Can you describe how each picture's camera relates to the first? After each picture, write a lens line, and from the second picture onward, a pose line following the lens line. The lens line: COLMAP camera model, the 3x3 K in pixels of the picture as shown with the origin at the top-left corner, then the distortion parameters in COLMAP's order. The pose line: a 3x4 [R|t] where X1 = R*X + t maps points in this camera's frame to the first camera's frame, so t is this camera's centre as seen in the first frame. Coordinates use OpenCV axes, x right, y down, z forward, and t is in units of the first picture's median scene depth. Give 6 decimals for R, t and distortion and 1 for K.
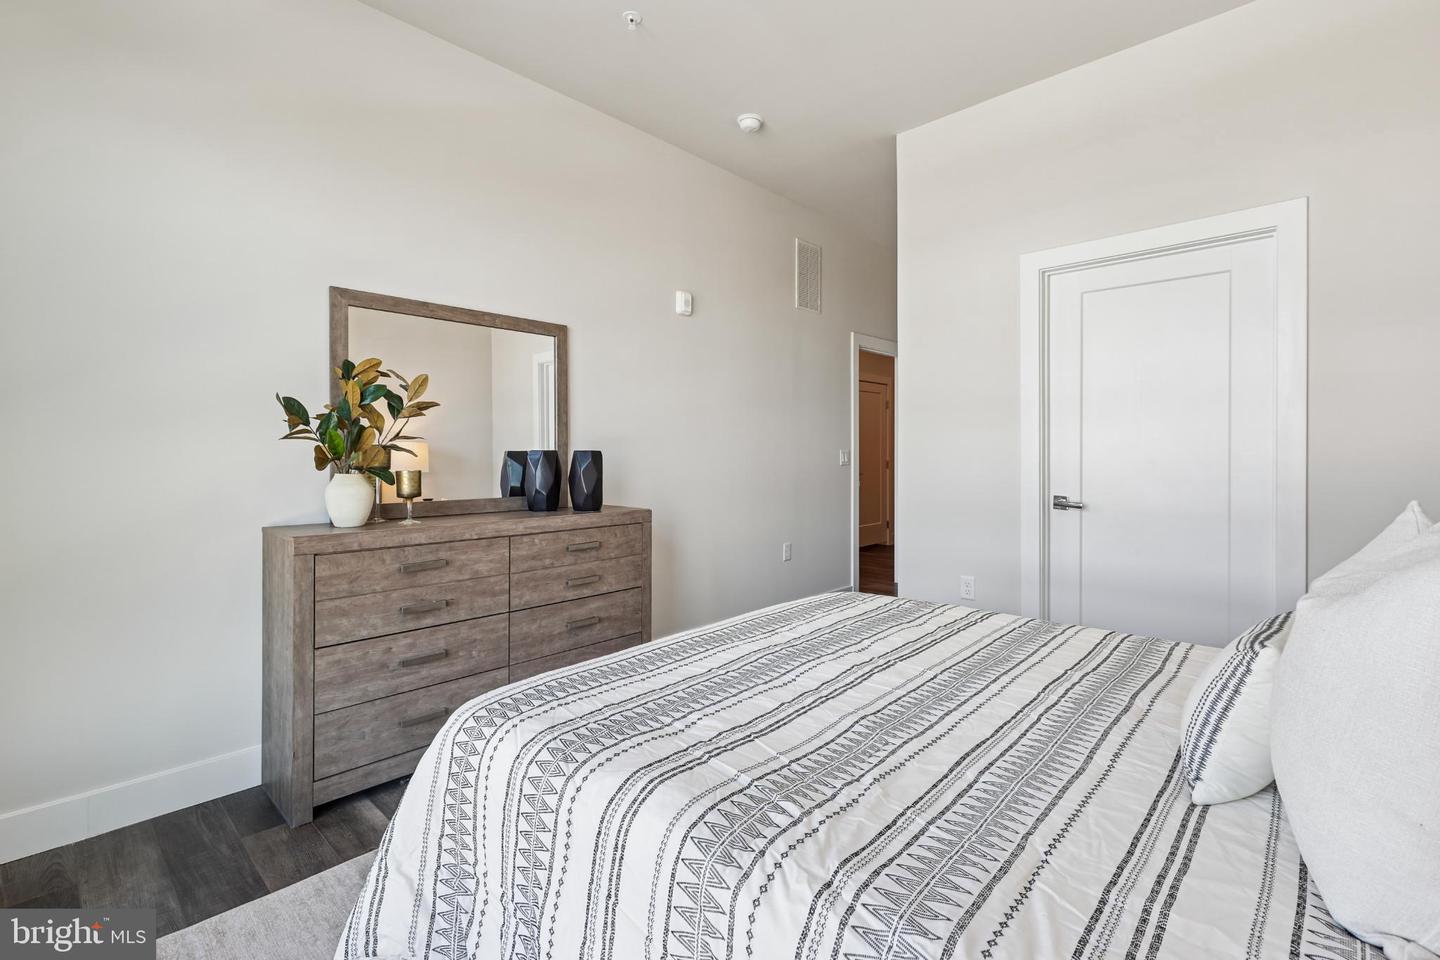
lens RADIAL K [[654.2, 0, 726.8], [0, 654.2, 468.3], [0, 0, 1]] dist [-0.004631, 0.001096]
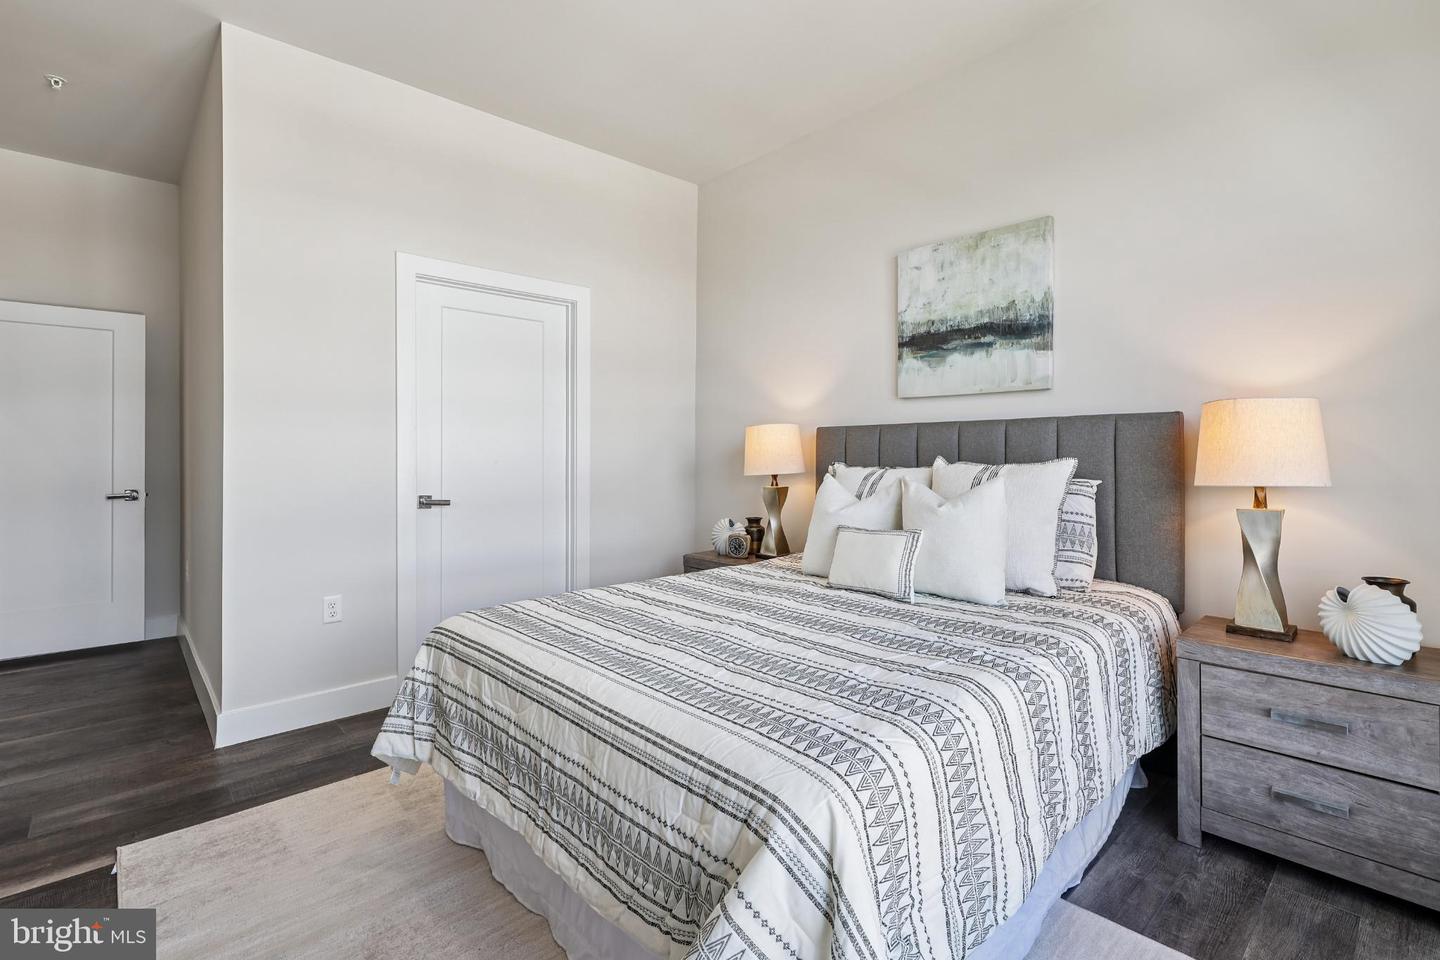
lens RADIAL K [[654.2, 0, 726.9], [0, 654.2, 468.1], [0, 0, 1]] dist [-0.004631, 0.001096]
pose [[0.074734, -0.014796, 0.997094, -0.501201], [0.019776, 0.999715, 0.013353, -0.006077], [-0.997007, 0.018720, 0.075005, 0.450328]]
